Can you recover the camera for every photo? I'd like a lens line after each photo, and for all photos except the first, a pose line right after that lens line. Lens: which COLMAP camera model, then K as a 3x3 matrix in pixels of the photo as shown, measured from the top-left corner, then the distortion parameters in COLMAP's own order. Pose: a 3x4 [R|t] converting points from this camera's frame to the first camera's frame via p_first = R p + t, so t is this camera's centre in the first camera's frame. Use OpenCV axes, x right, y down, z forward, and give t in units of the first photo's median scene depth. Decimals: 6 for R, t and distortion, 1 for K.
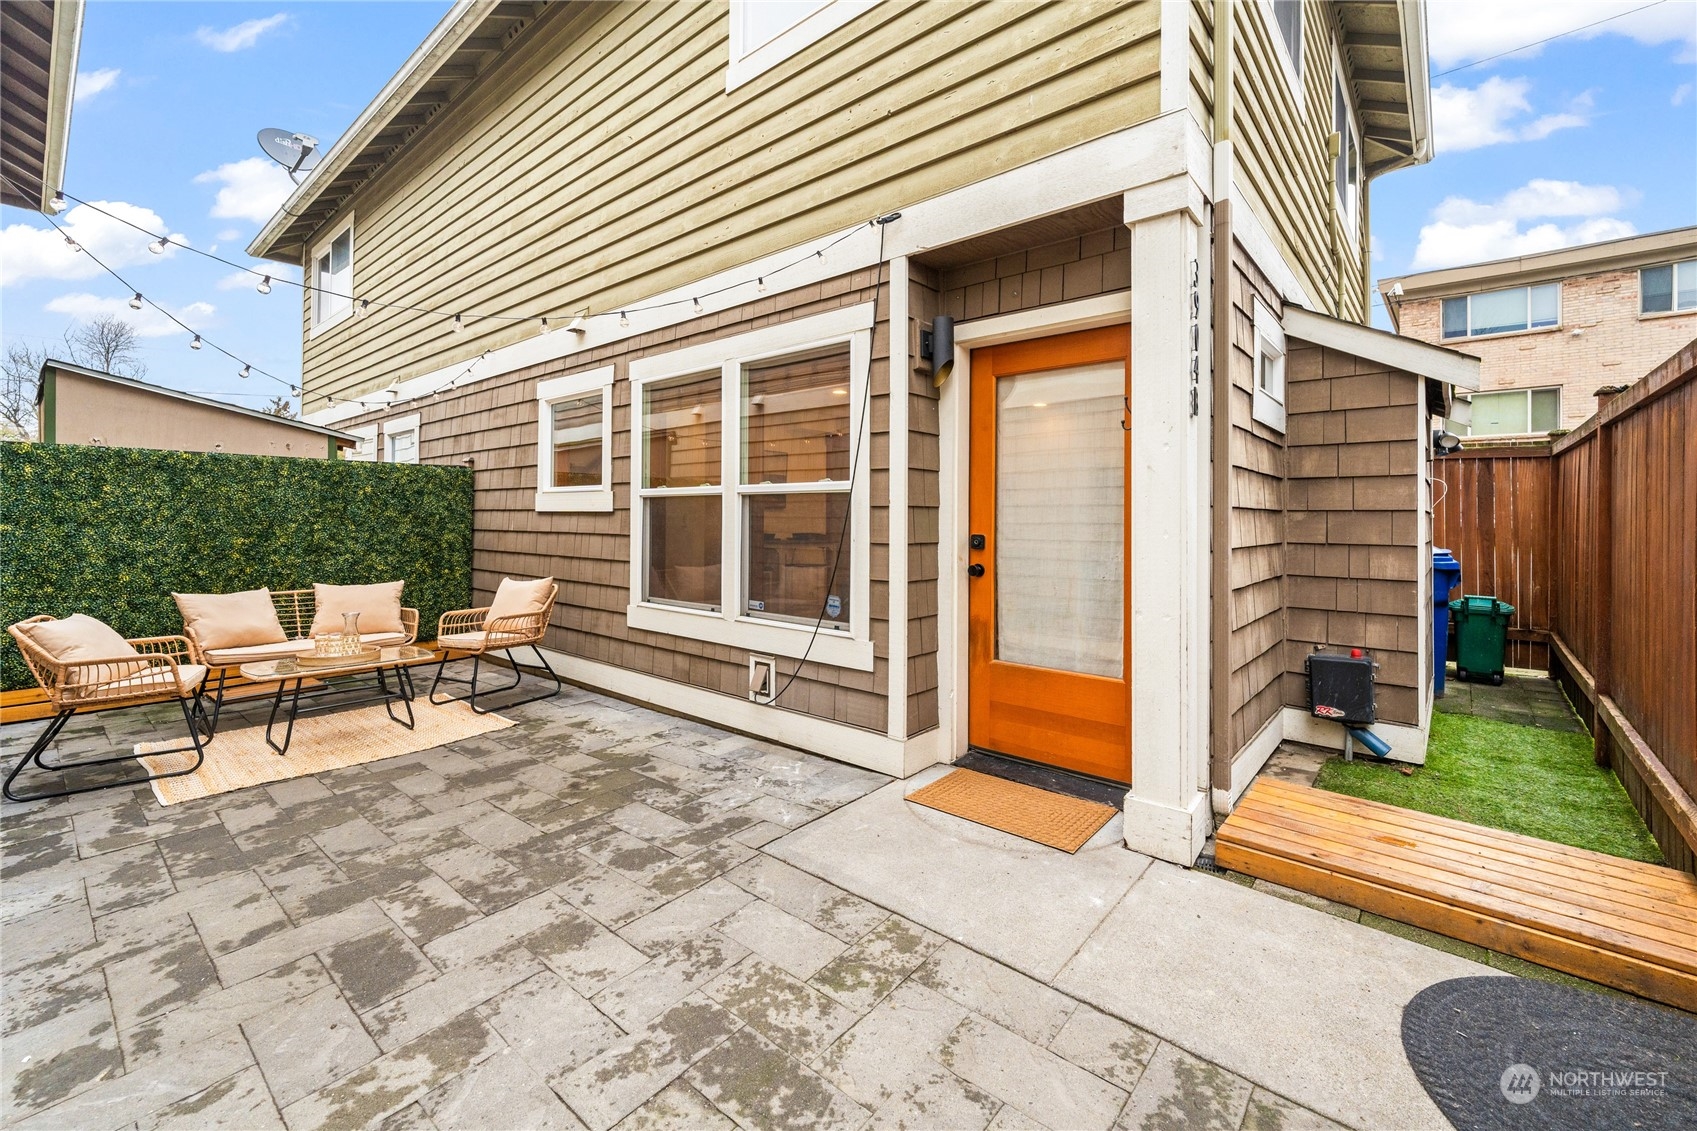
lens RADIAL K [[703.2, 0, 855.3], [0, 703.2, 508.5], [0, 0, 1]] dist [-0.000141, -0.000178]
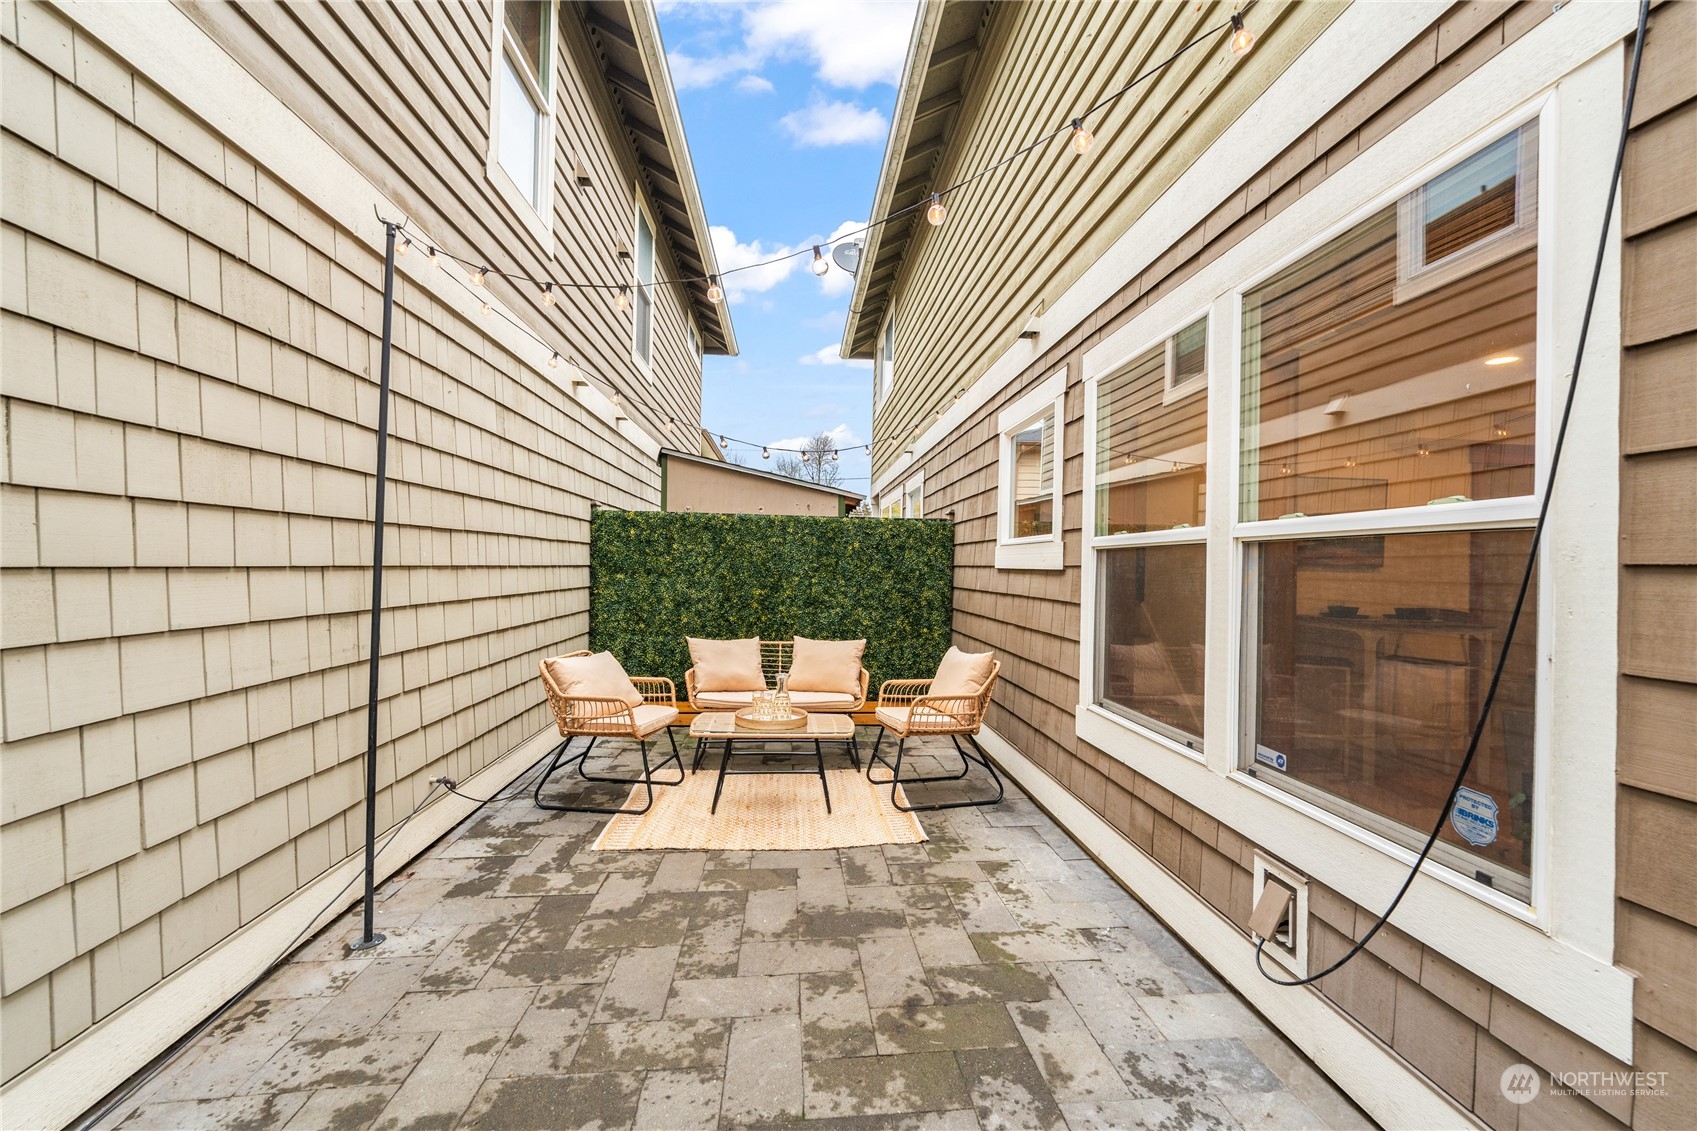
lens RADIAL K [[682.0, 0, 847.3], [0, 682.0, 563.1], [0, 0, 1]] dist [-0.000814, -0.000580]
pose [[0.704824, 0.005310, -0.709362, -0.008778], [-0.007257, 0.999974, 0.000275, -0.001568], [0.709345, 0.004954, 0.704844, 0.496045]]
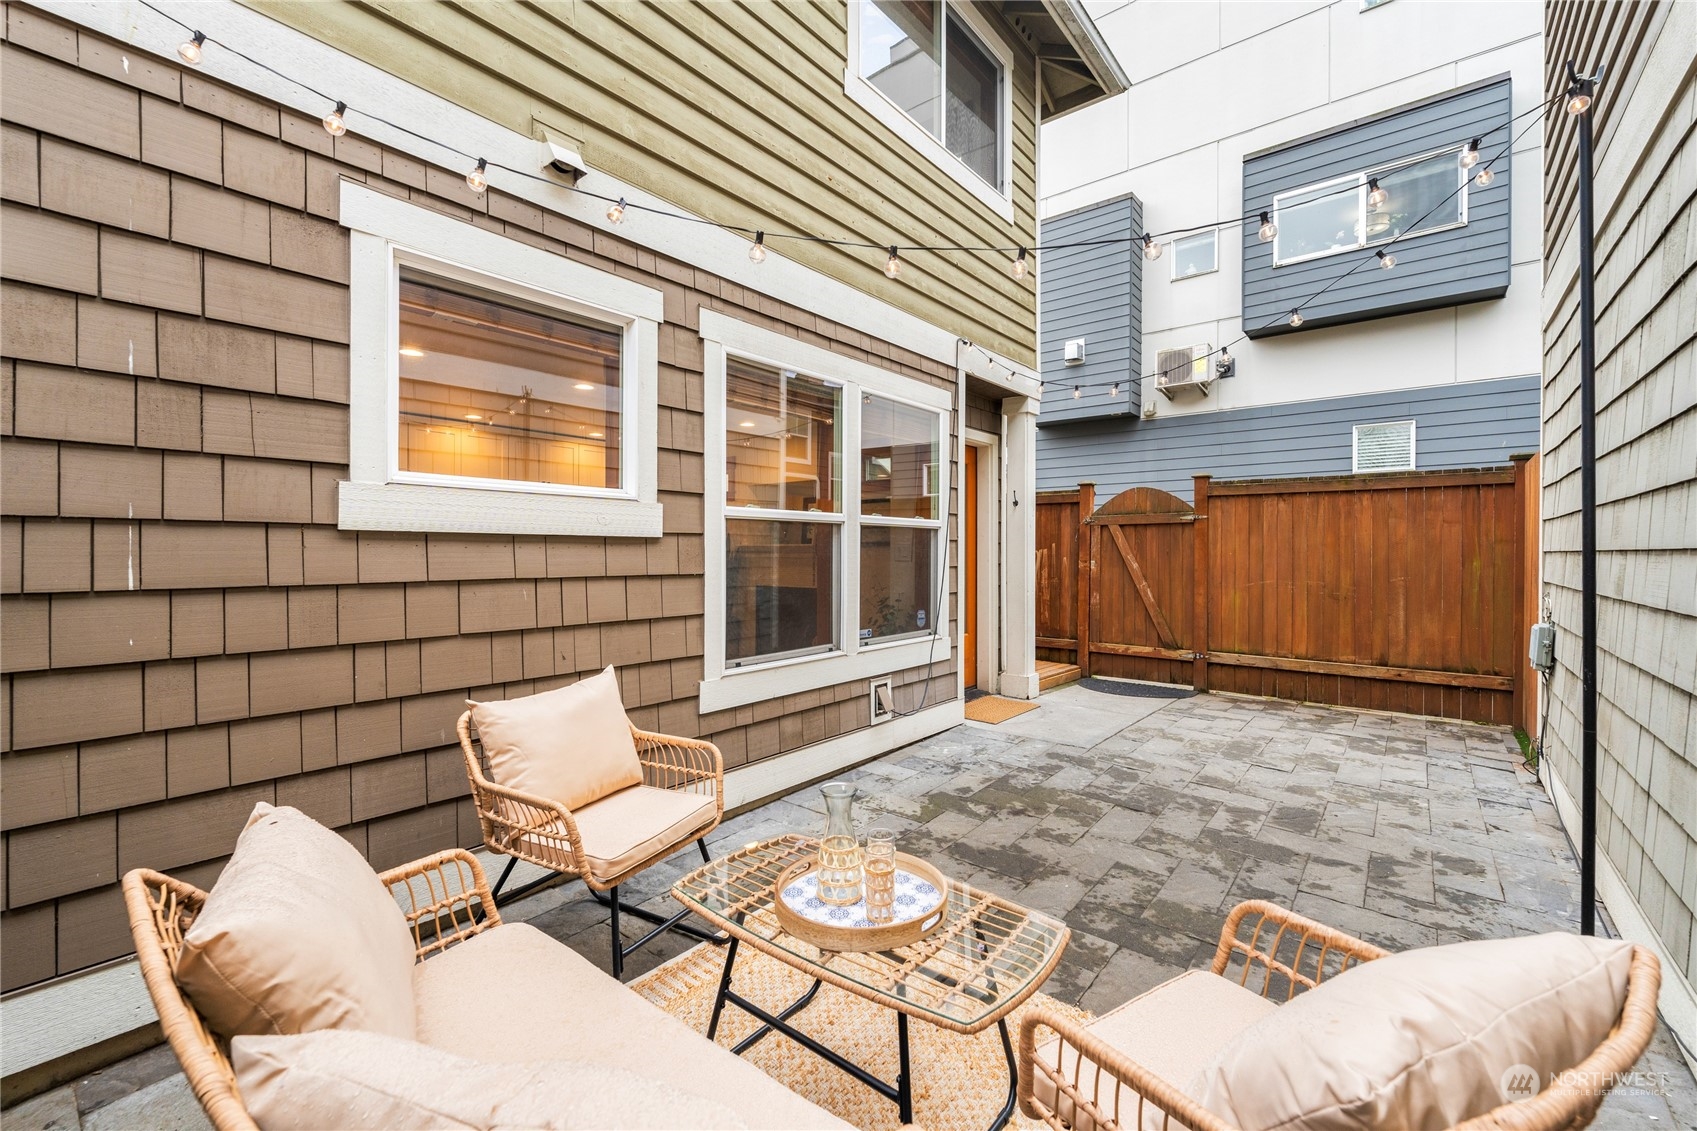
lens RADIAL K [[702.0, 0, 840.8], [0, 702.0, 549.6], [0, 0, 1]] dist [-0.000458, -0.000261]
pose [[-0.008641, -0.003689, 0.999956, -1.329074], [-0.016058, 0.999865, 0.003550, 0.014121], [-0.999834, -0.016027, -0.008699, 1.197170]]
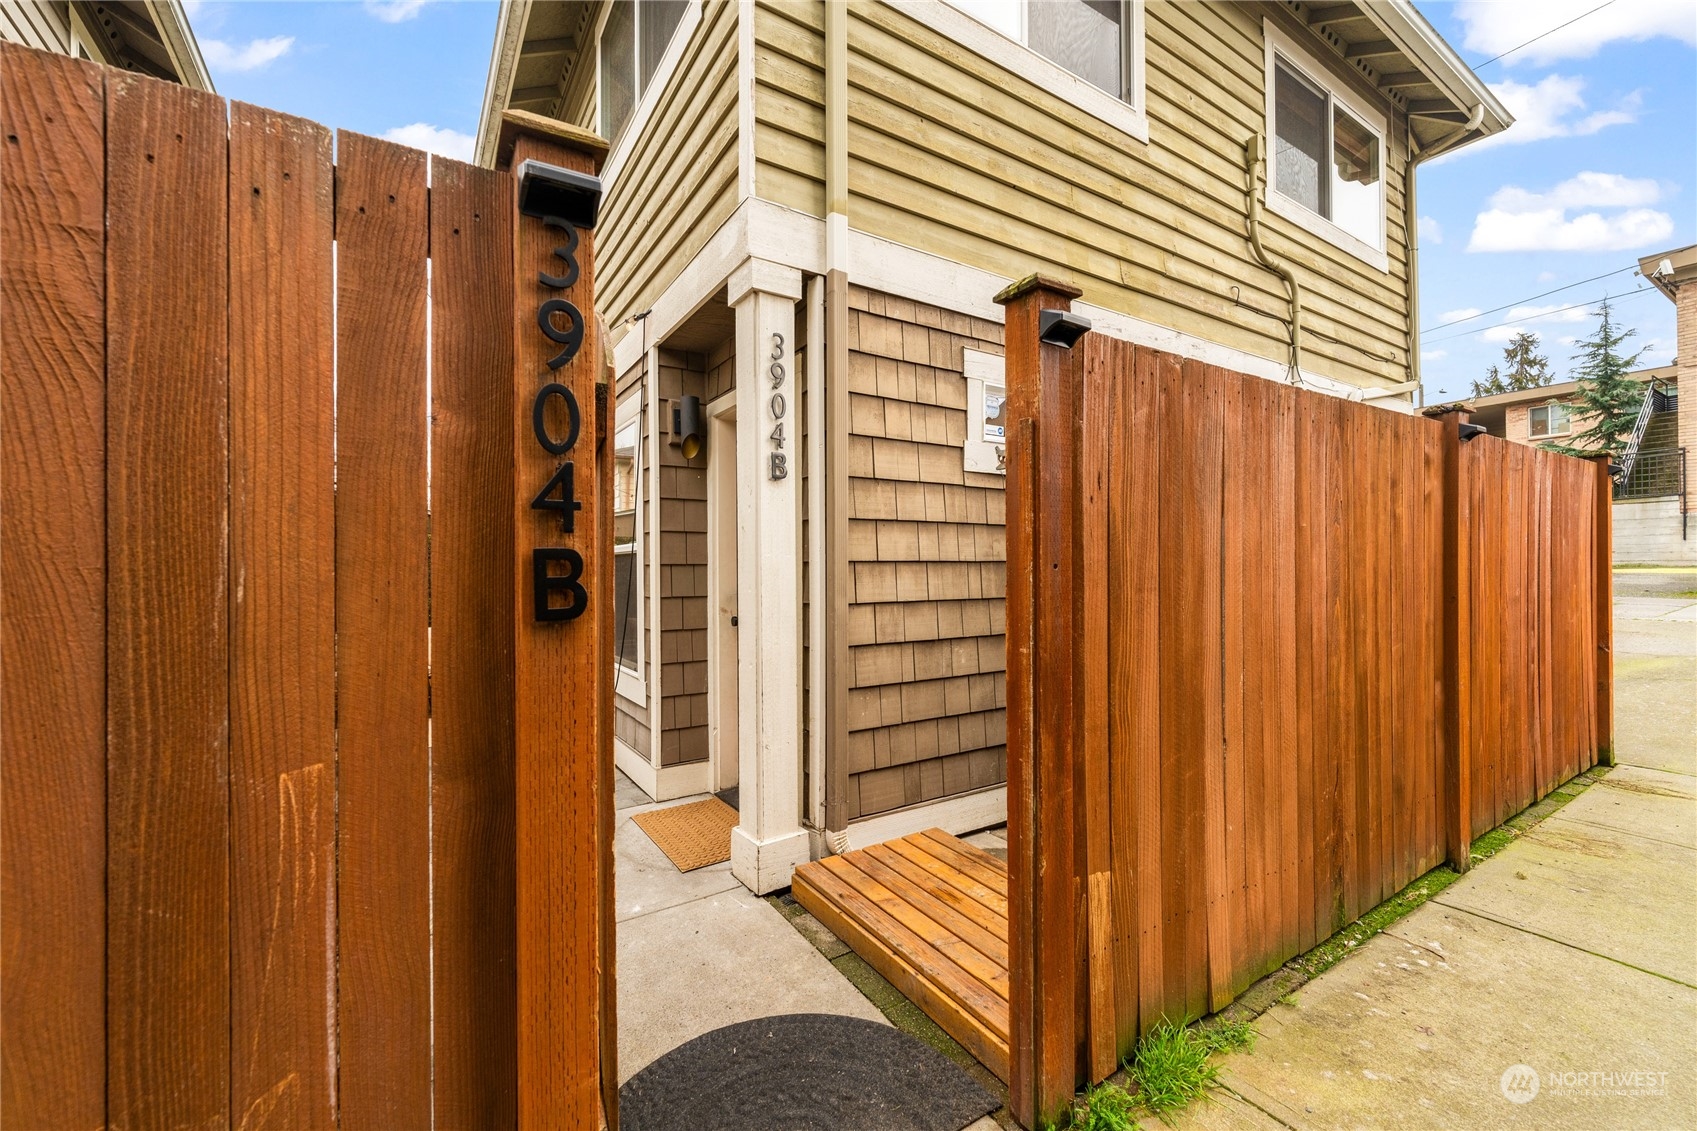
lens RADIAL K [[686.5, 0, 848.5], [0, 686.5, 565.5], [0, 0, 1]] dist [-0.000223, 0.000019]
pose [[0.956523, -0.012915, -0.291371, 0.655126], [0.015356, 0.999864, 0.006094, -0.003831], [0.291253, -0.010303, 0.956591, 0.019623]]
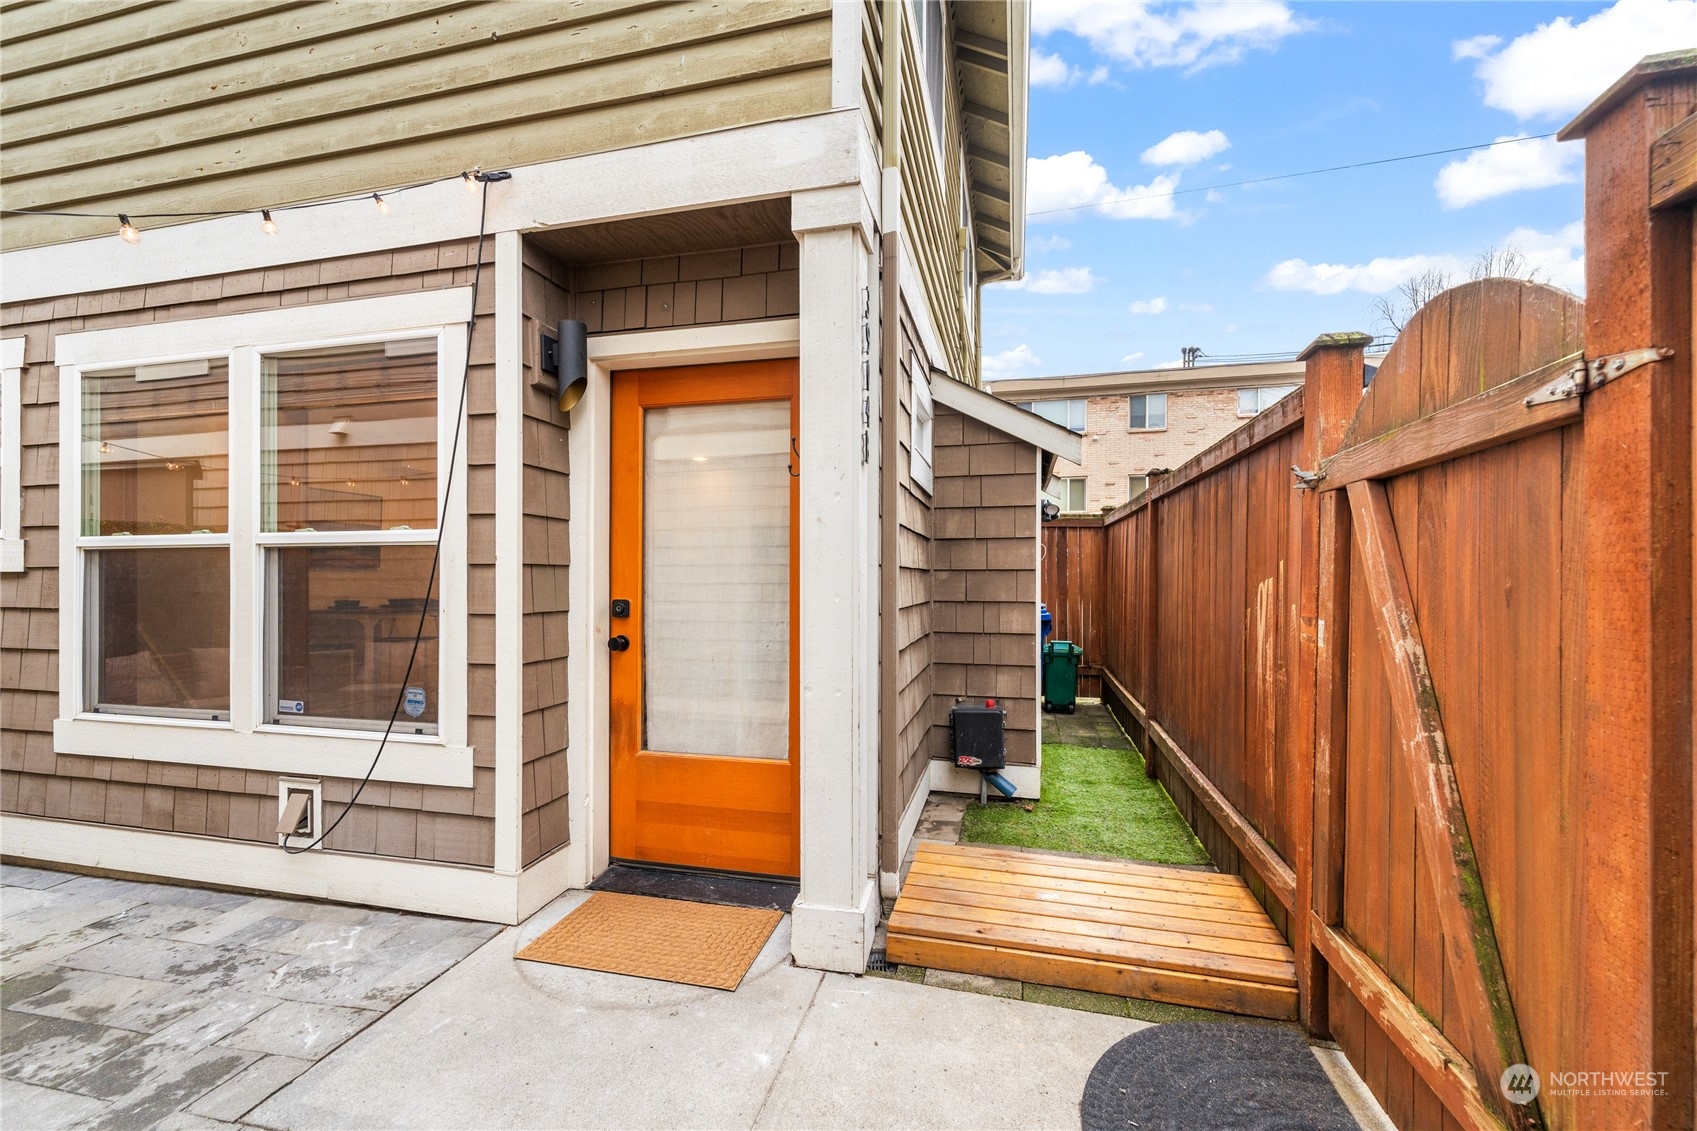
lens RADIAL K [[689.9, 0, 848.0], [0, 689.9, 575.4], [0, 0, 1]] dist [-0.000699, 0.000024]
pose [[0.894051, -0.003869, 0.447948, 0.052361], [-0.000656, 0.999950, 0.009945, 0.000969], [-0.447964, -0.009186, 0.894004, 0.169050]]
